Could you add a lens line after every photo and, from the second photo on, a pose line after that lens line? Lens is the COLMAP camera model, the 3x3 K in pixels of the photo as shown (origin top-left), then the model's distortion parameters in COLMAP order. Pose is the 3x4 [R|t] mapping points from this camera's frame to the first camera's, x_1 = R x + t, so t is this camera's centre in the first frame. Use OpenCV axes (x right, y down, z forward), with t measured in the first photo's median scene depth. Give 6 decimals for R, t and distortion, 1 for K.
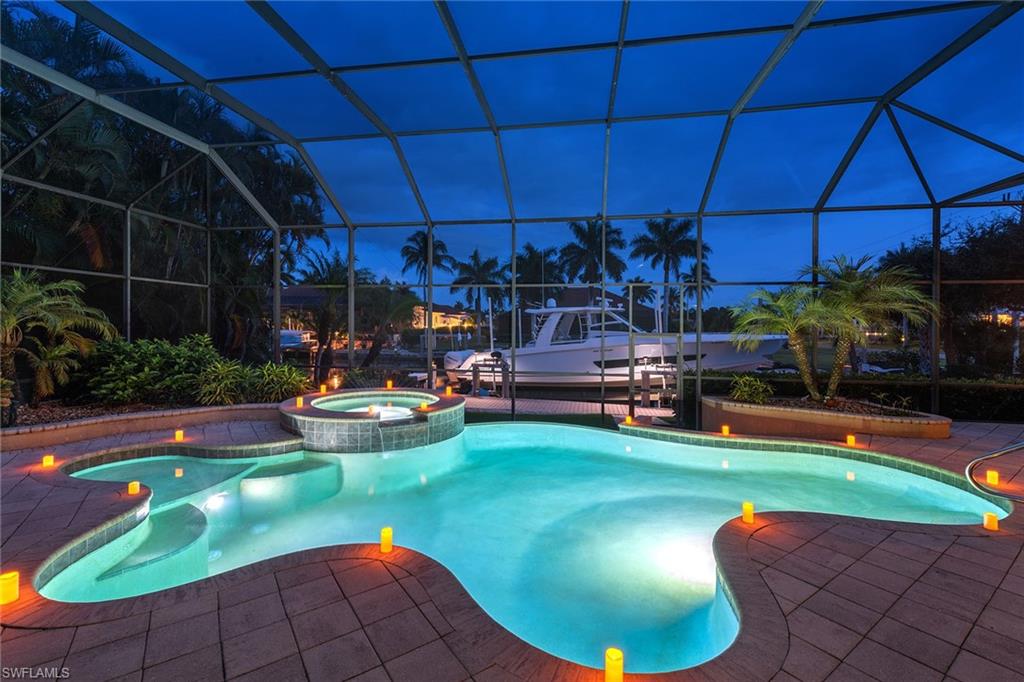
lens RADIAL K [[447.7, 0, 503.7], [0, 447.7, 336.7], [0, 0, 1]] dist [0.027996, 0.000057]
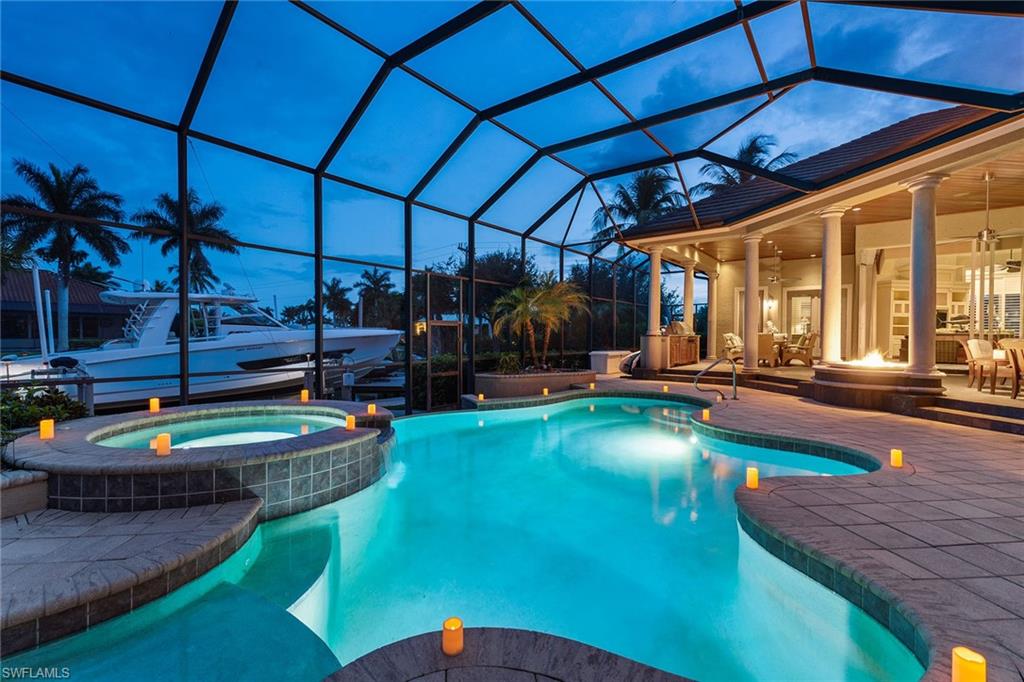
lens RADIAL K [[447.7, 0, 503.7], [0, 447.7, 336.7], [0, 0, 1]] dist [0.027996, 0.000057]
pose [[0.463944, -0.008005, 0.885828, -0.286826], [0.017168, 0.999853, 0.000044, 0.016152], [-0.885698, 0.015187, 0.464013, 0.189053]]
